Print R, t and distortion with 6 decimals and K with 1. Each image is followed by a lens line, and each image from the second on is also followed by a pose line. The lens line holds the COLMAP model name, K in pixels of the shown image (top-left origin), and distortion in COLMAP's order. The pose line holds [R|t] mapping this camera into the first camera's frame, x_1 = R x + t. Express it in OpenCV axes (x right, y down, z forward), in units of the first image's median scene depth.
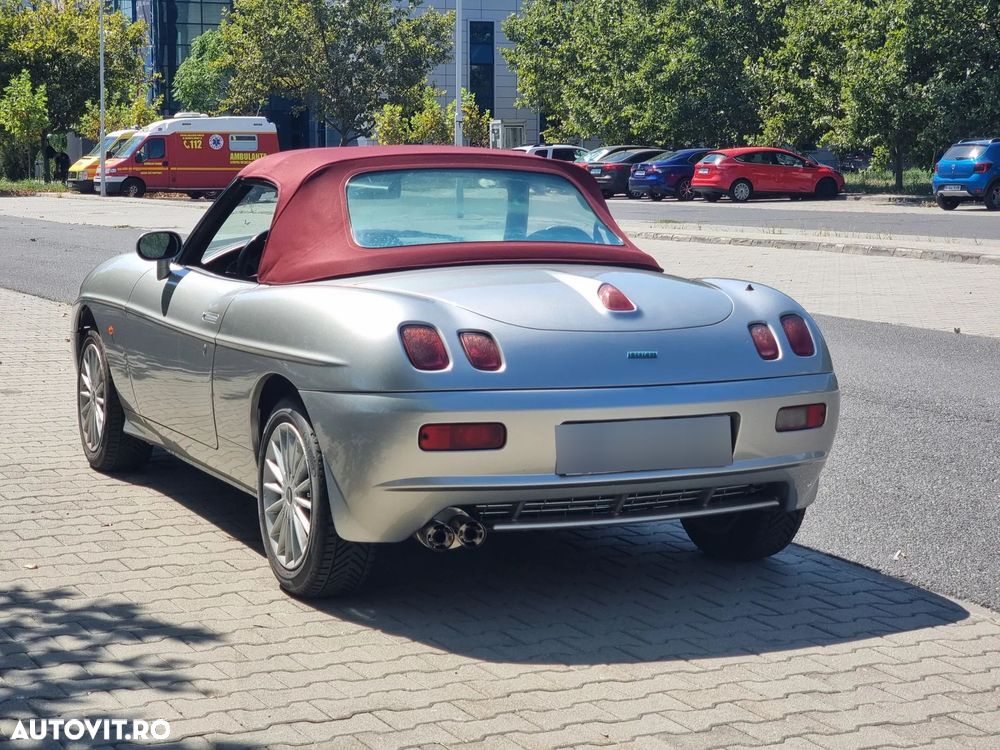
lens RADIAL K [[1948.1, 0, 469.7], [0, 1948.1, 375.3], [0, 0, 1]] dist [-0.102122, 1.517713]
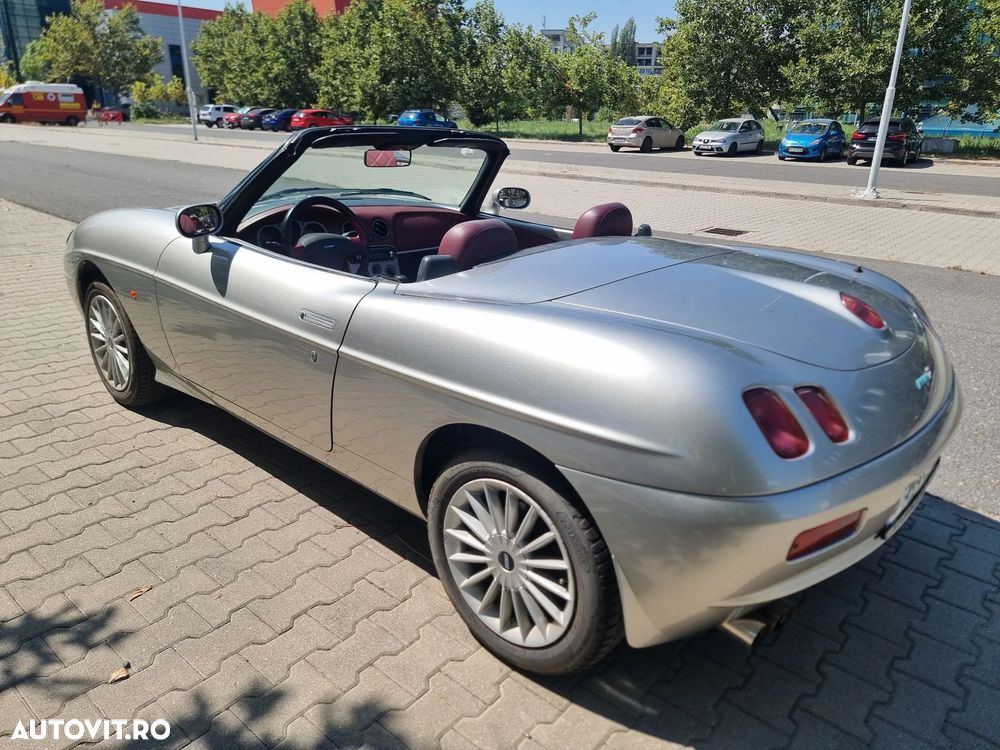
lens RADIAL K [[688.8, 0, 504.4], [0, 688.8, 370.3], [0, 0, 1]] dist [0.075578, -0.065628]
pose [[0.912496, -0.116007, 0.392293, -0.023587], [0.019482, 0.970185, 0.241583, -0.010647], [-0.408622, -0.212801, 0.887549, 0.088043]]
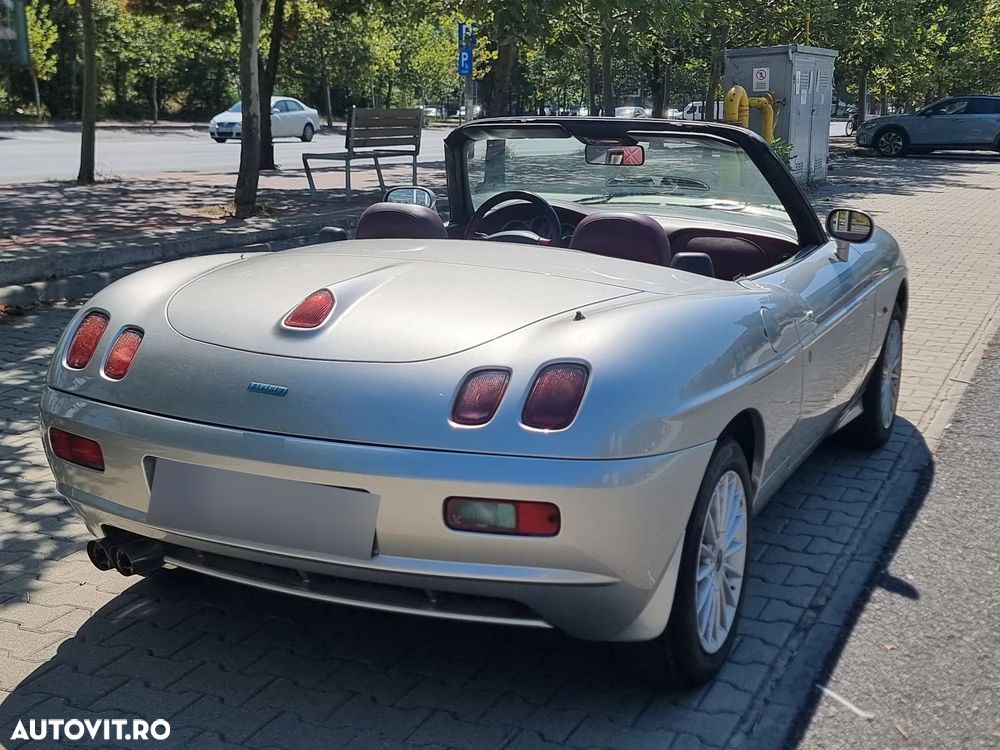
lens RADIAL K [[1314.7, 0, 494.7], [0, 1314.7, 374.0], [0, 0, 1]] dist [0.093166, -0.079829]
pose [[0.653543, 0.157966, -0.740222, 0.058258], [-0.095730, 0.987376, 0.126190, -0.009902], [0.750811, -0.011609, 0.660415, 0.080712]]
